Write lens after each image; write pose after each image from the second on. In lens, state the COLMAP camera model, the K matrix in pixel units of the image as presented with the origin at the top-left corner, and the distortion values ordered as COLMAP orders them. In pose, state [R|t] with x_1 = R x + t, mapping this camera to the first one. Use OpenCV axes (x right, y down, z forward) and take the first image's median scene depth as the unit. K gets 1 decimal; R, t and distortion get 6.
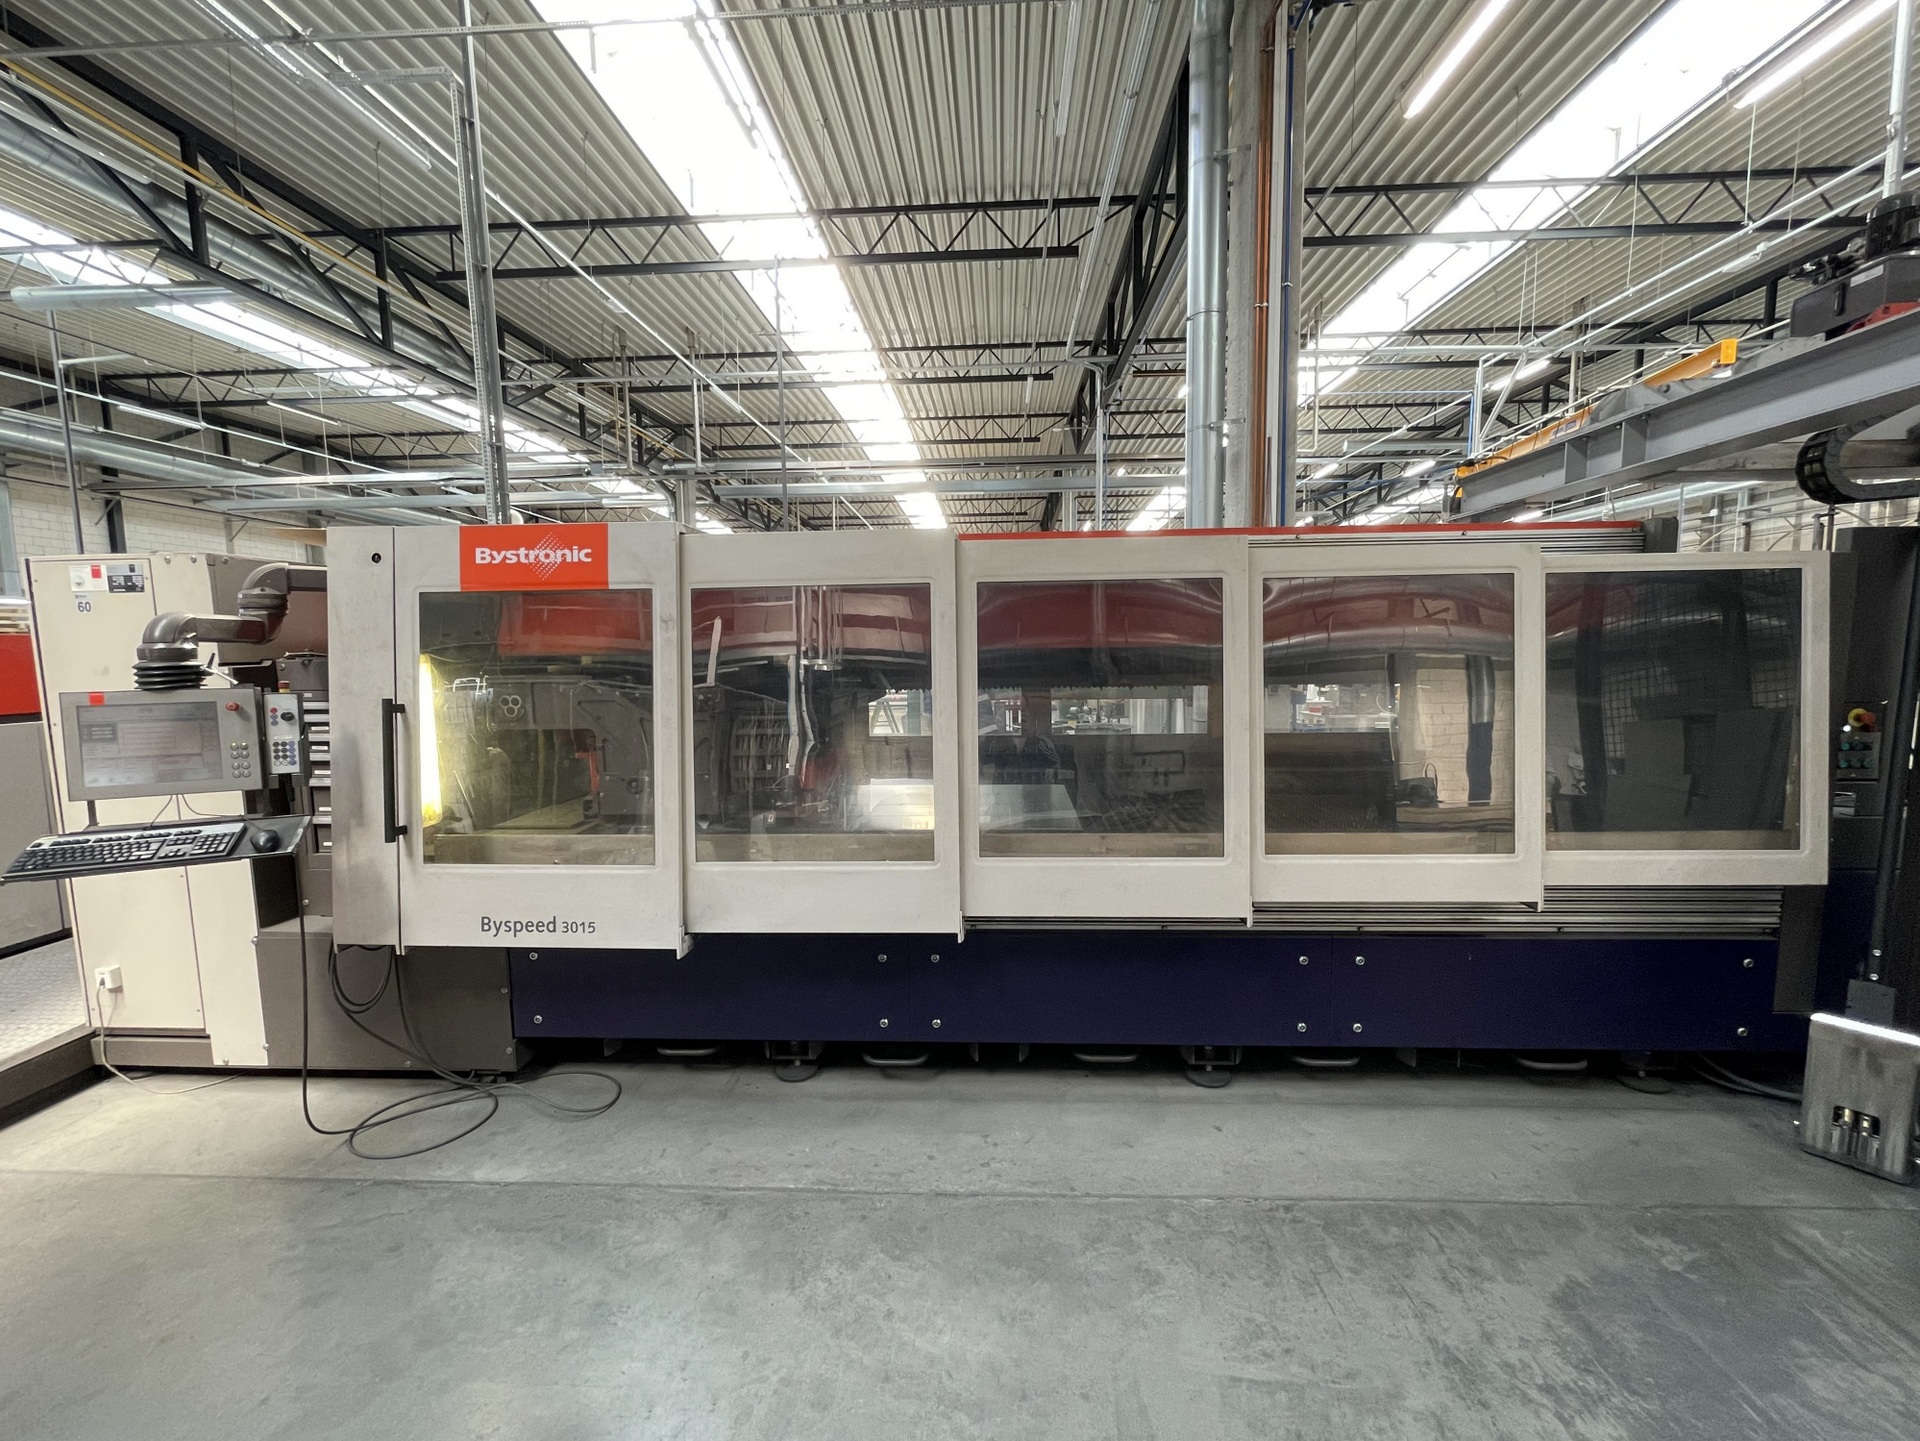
lens RADIAL K [[787.7, 0, 960.0], [0, 787.7, 720.5], [0, 0, 1]] dist [-0.002038, -0.000028]
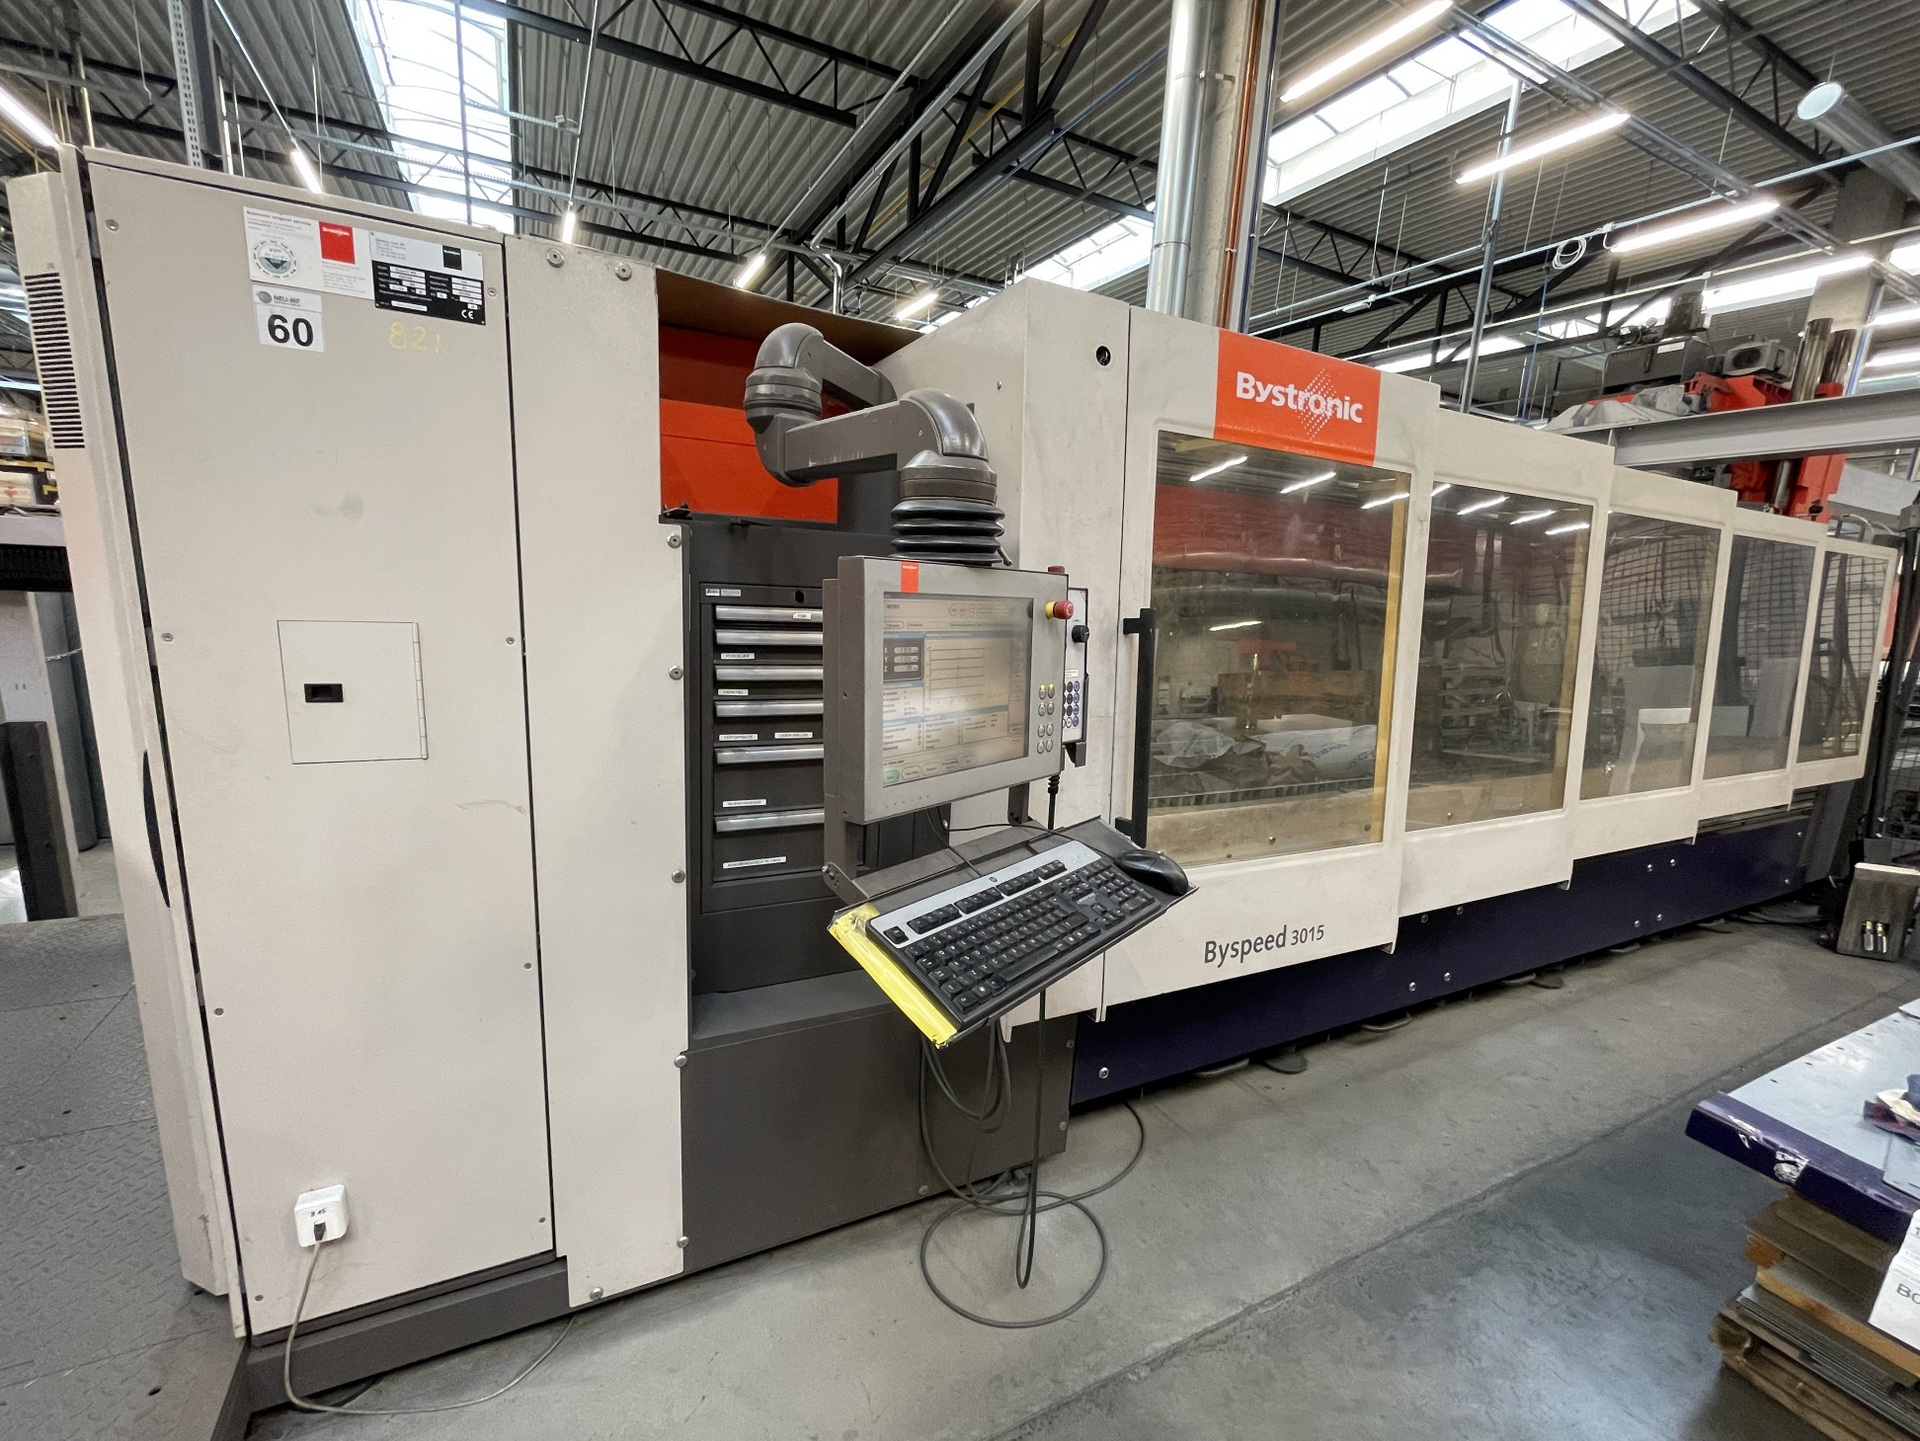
lens RADIAL K [[806.8, 0, 927.4], [0, 806.8, 742.0], [0, 0, 1]] dist [-0.001826, 0.000055]
pose [[0.871582, -0.036943, 0.488855, -1.081350], [-0.014023, 0.994870, 0.100184, 0.012359], [-0.490048, -0.094174, 0.866593, 0.503931]]
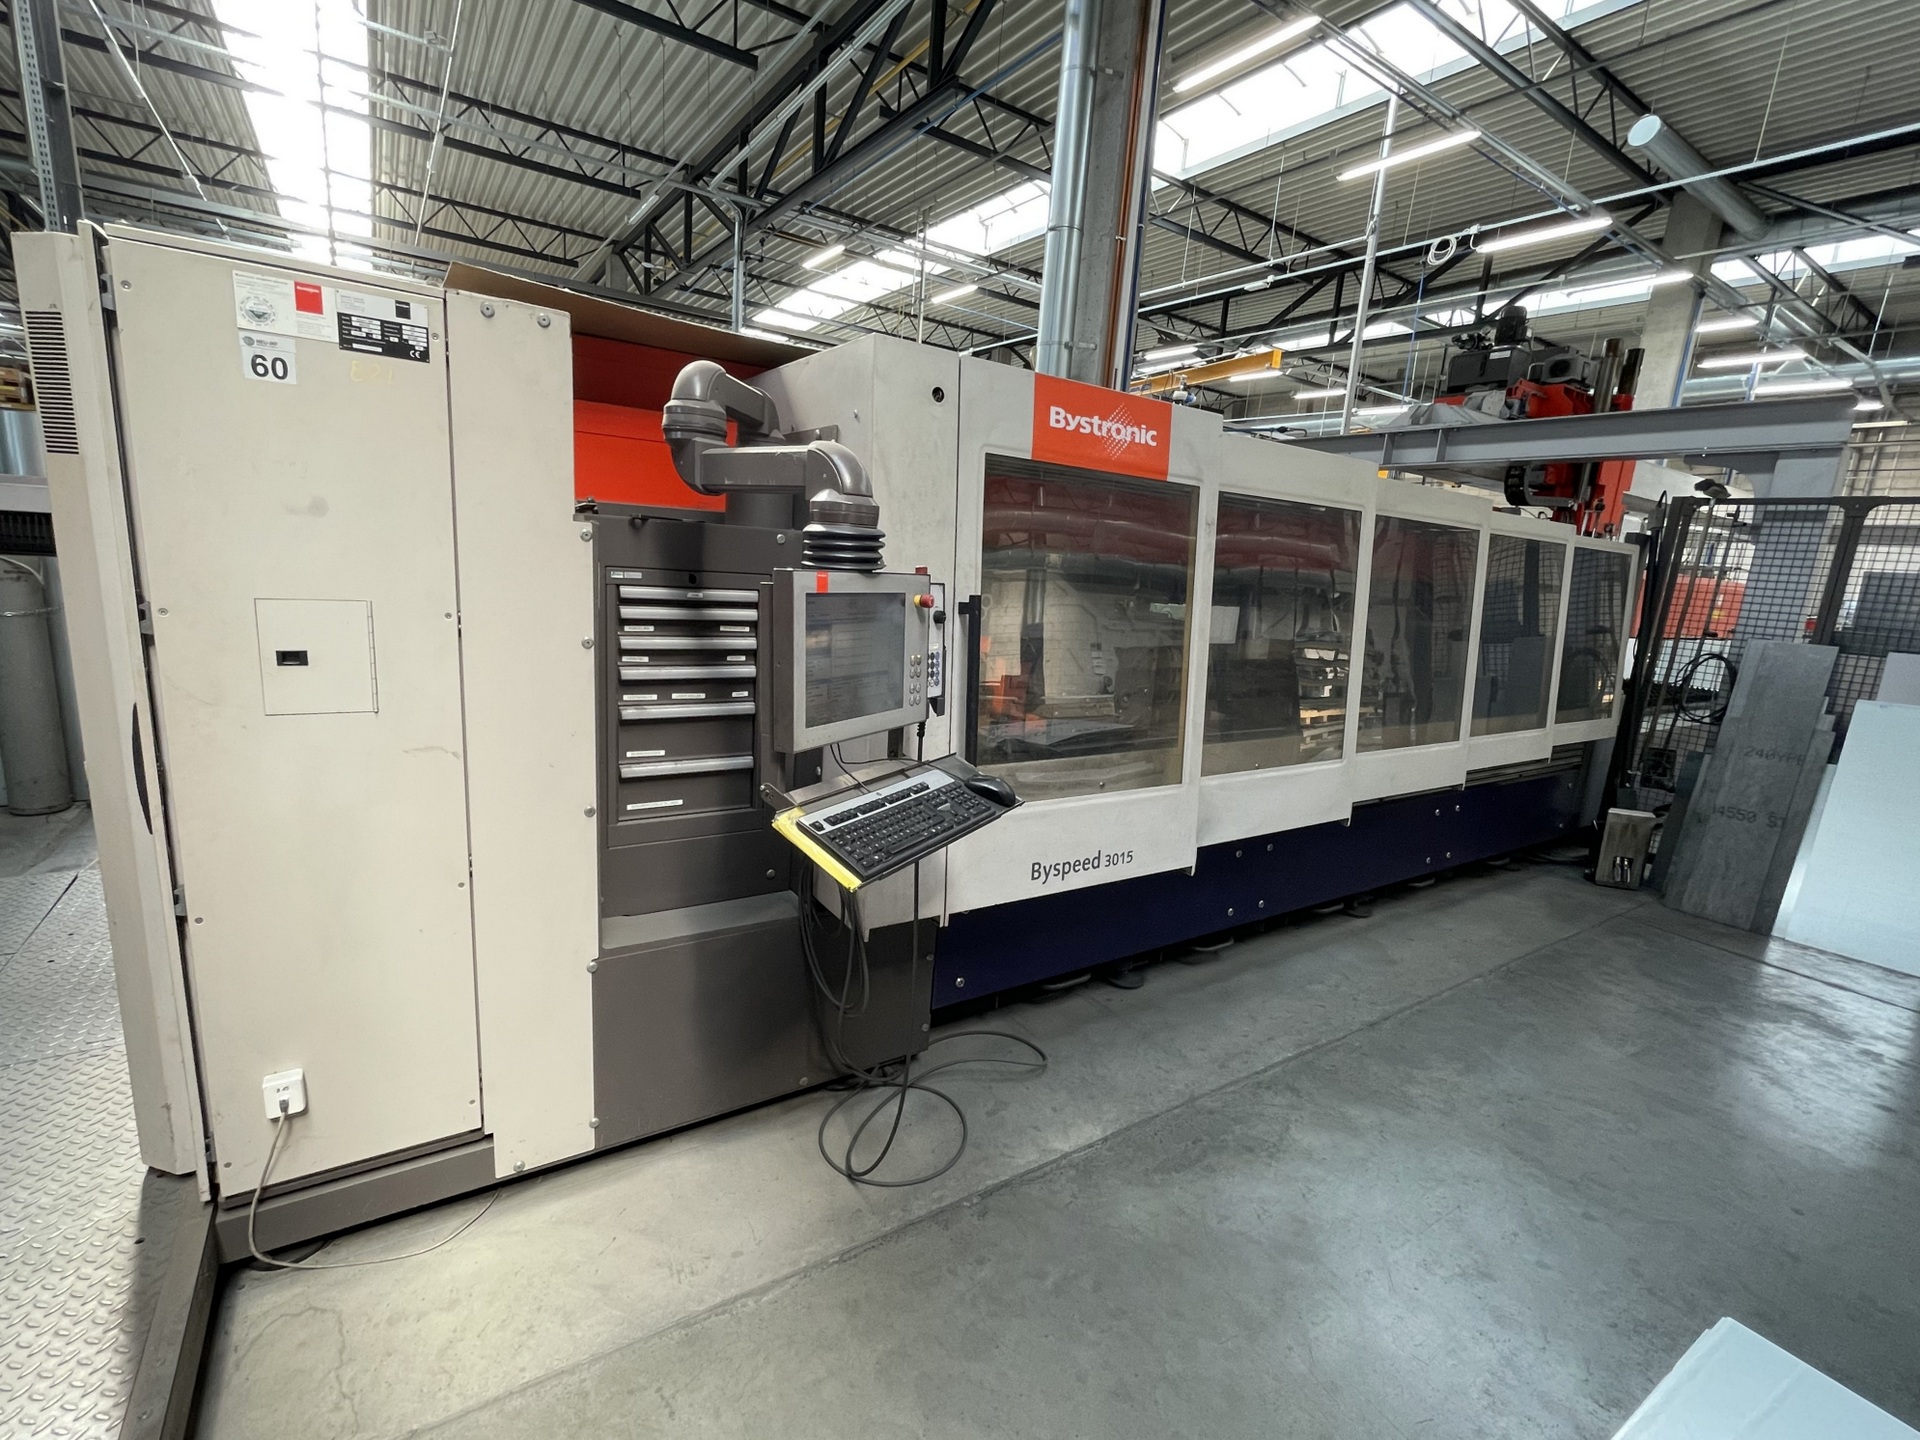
lens RADIAL K [[855.1, 0, 948.4], [0, 855.1, 723.9], [0, 0, 1]] dist [-0.000654, -0.000435]
pose [[0.804395, -0.045642, 0.592339, -1.140443], [-0.025030, 0.993555, 0.110549, 0.004165], [-0.593568, -0.103751, 0.798068, 0.324711]]
